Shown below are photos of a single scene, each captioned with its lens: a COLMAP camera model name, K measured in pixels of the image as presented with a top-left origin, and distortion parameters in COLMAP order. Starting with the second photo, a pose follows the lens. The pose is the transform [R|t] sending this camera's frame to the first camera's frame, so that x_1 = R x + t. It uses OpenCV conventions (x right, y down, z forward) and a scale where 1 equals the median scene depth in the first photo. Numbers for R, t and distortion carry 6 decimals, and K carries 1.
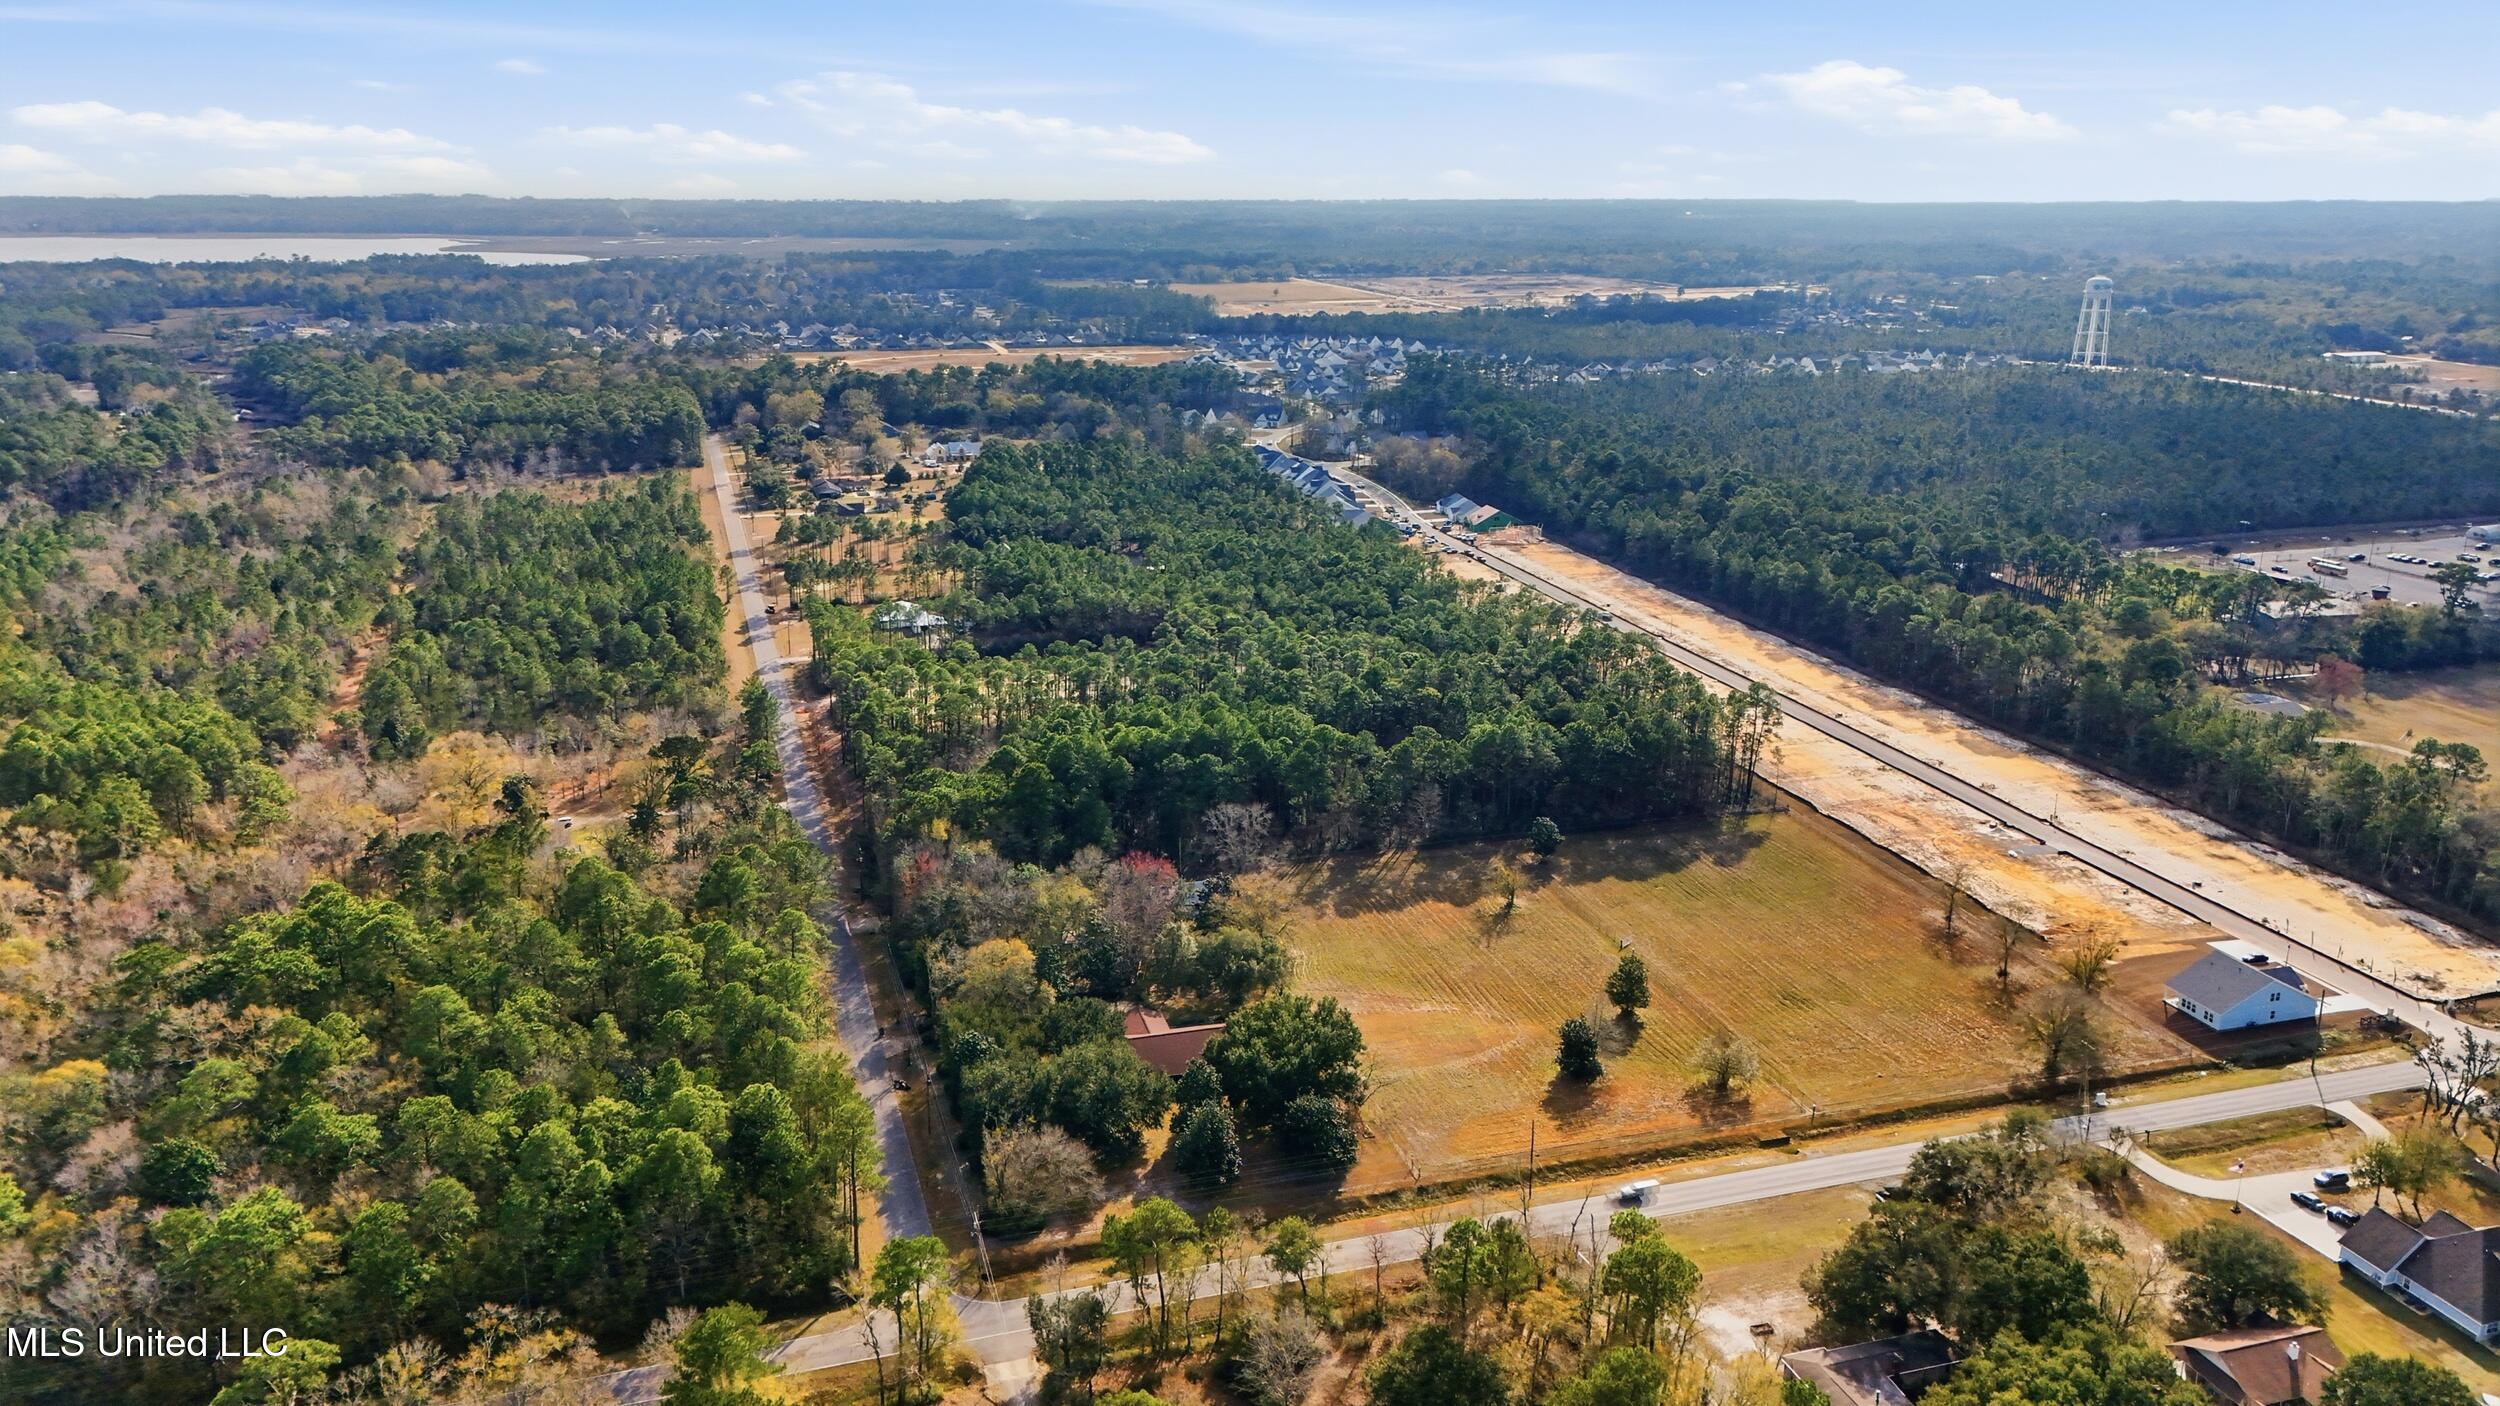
lens RADIAL K [[1767.0, 0, 1238.9], [0, 1767.0, 698.1], [0, 0, 1]] dist [0.077507, -0.089965]
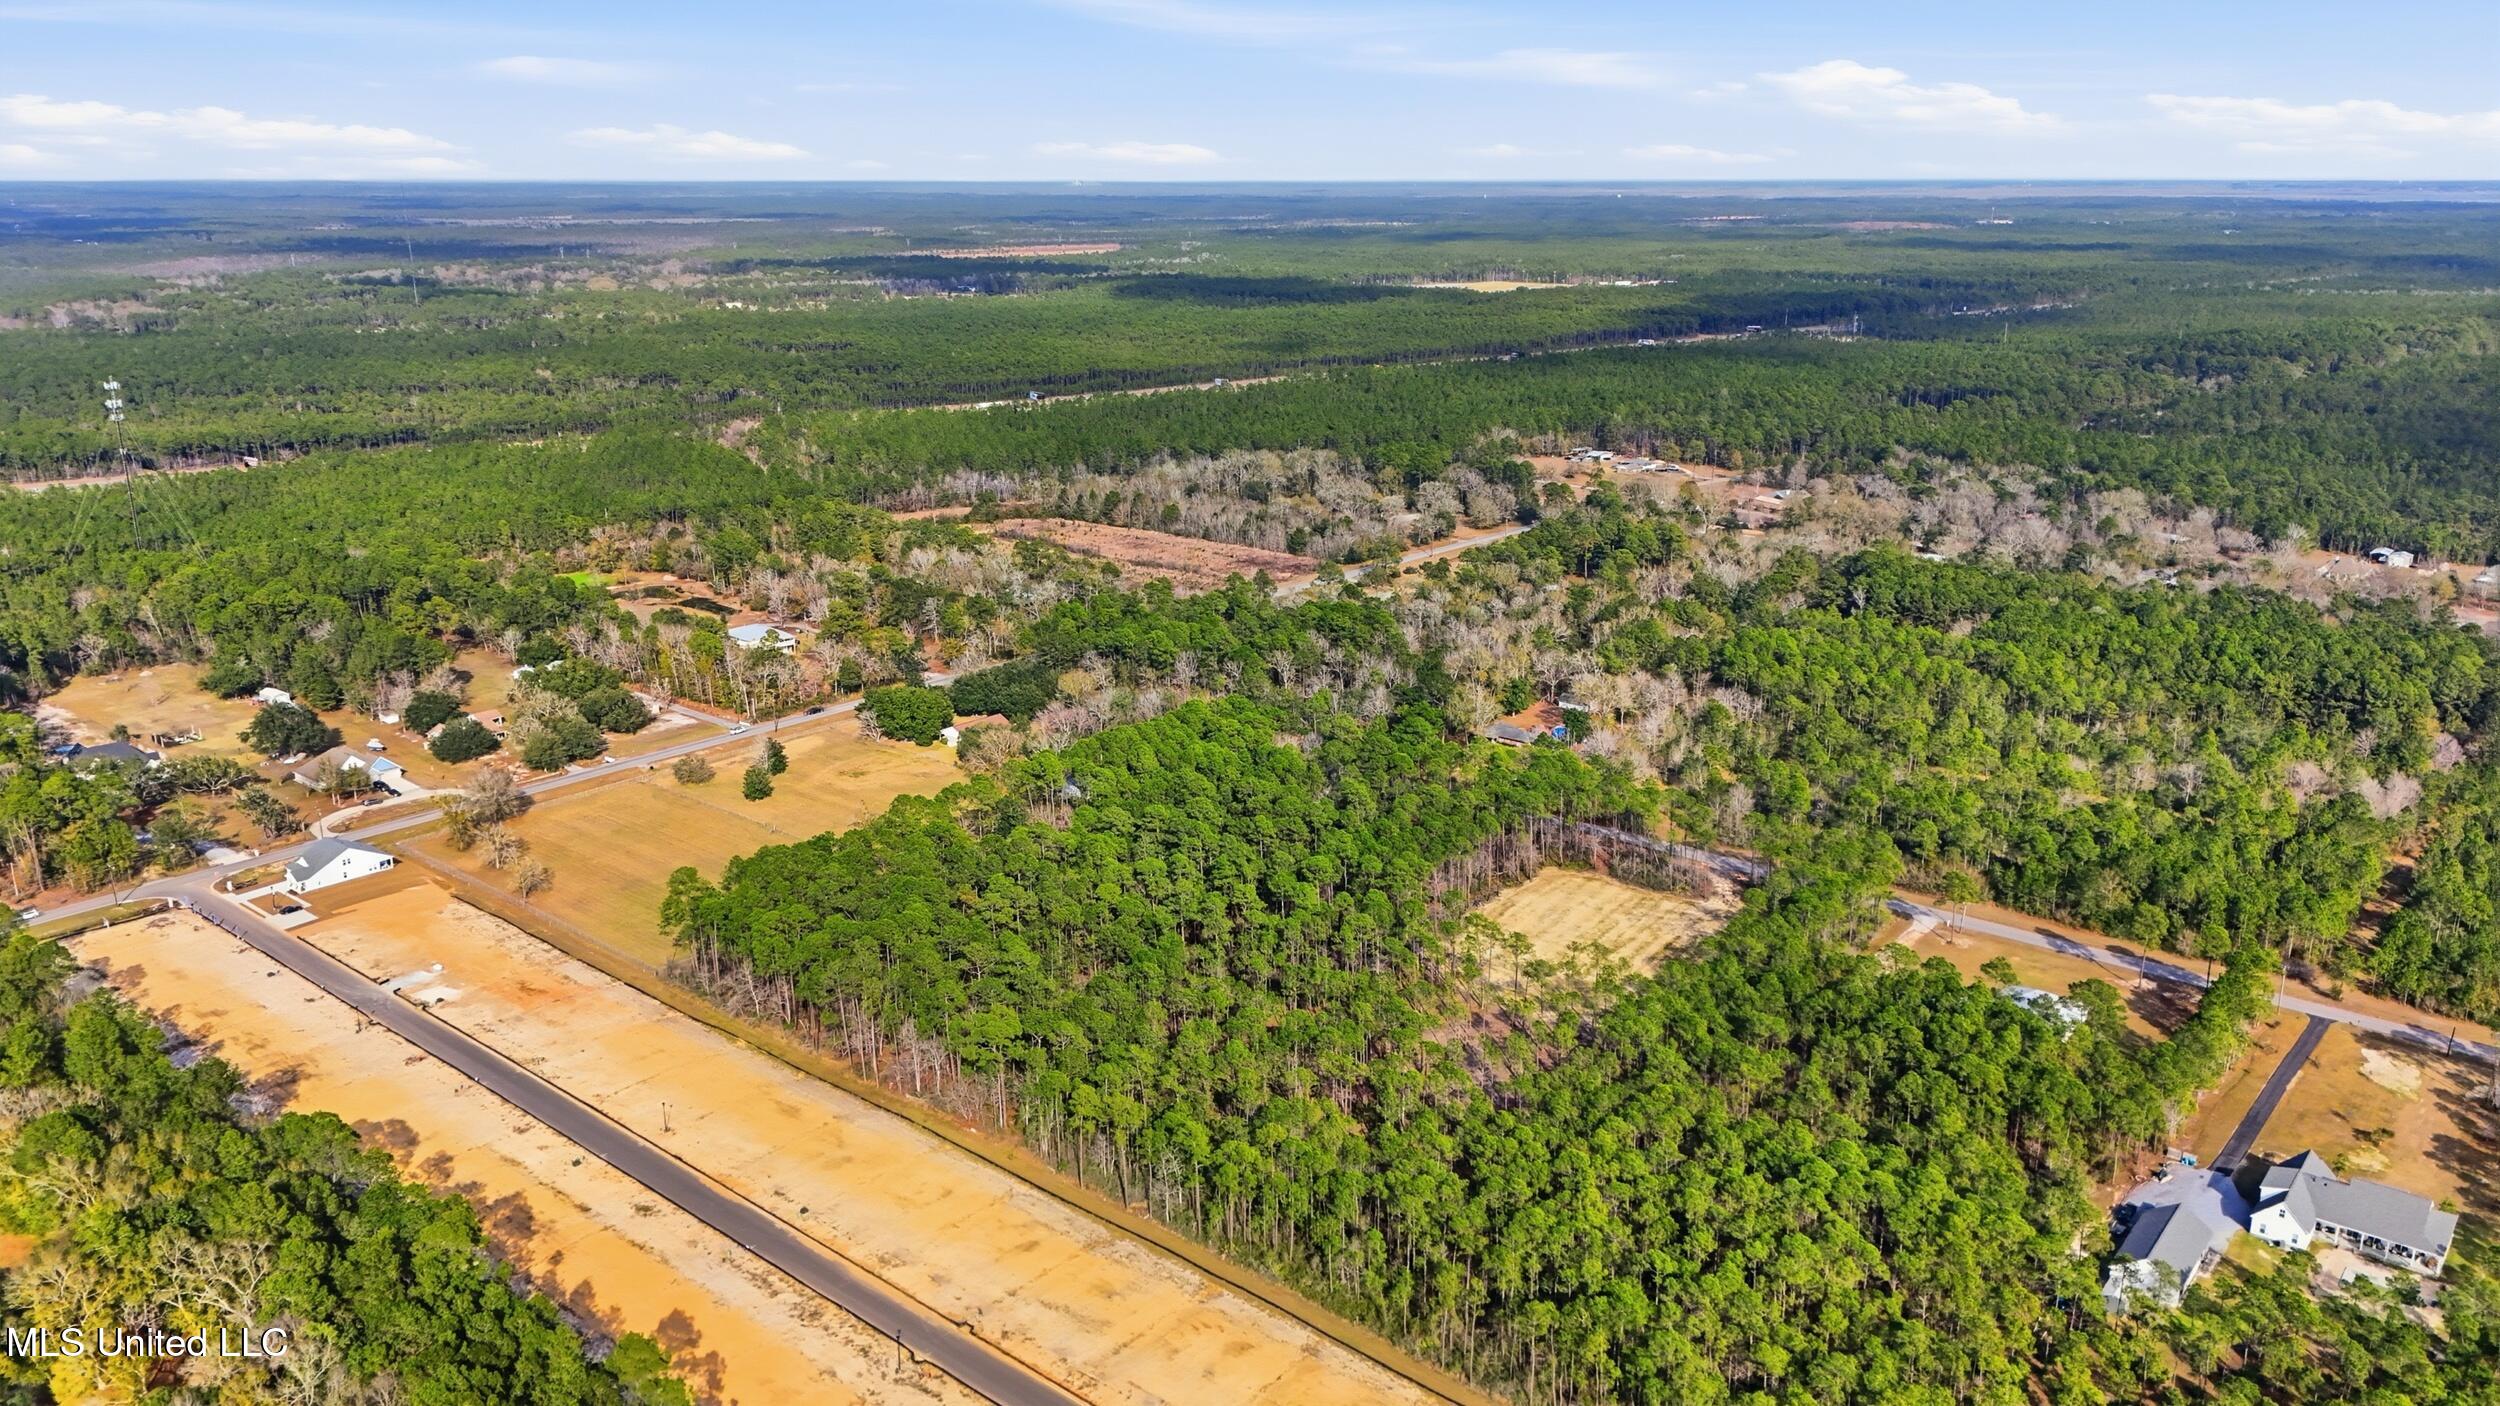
lens RADIAL K [[1767.0, 0, 1238.9], [0, 1767.0, 698.1], [0, 0, 1]] dist [0.077507, -0.089965]
pose [[-0.830219, 0.147086, -0.537682, 0.301452], [-0.163841, 0.857570, 0.487576, -0.324674], [0.532815, 0.492889, -0.687872, 0.974873]]
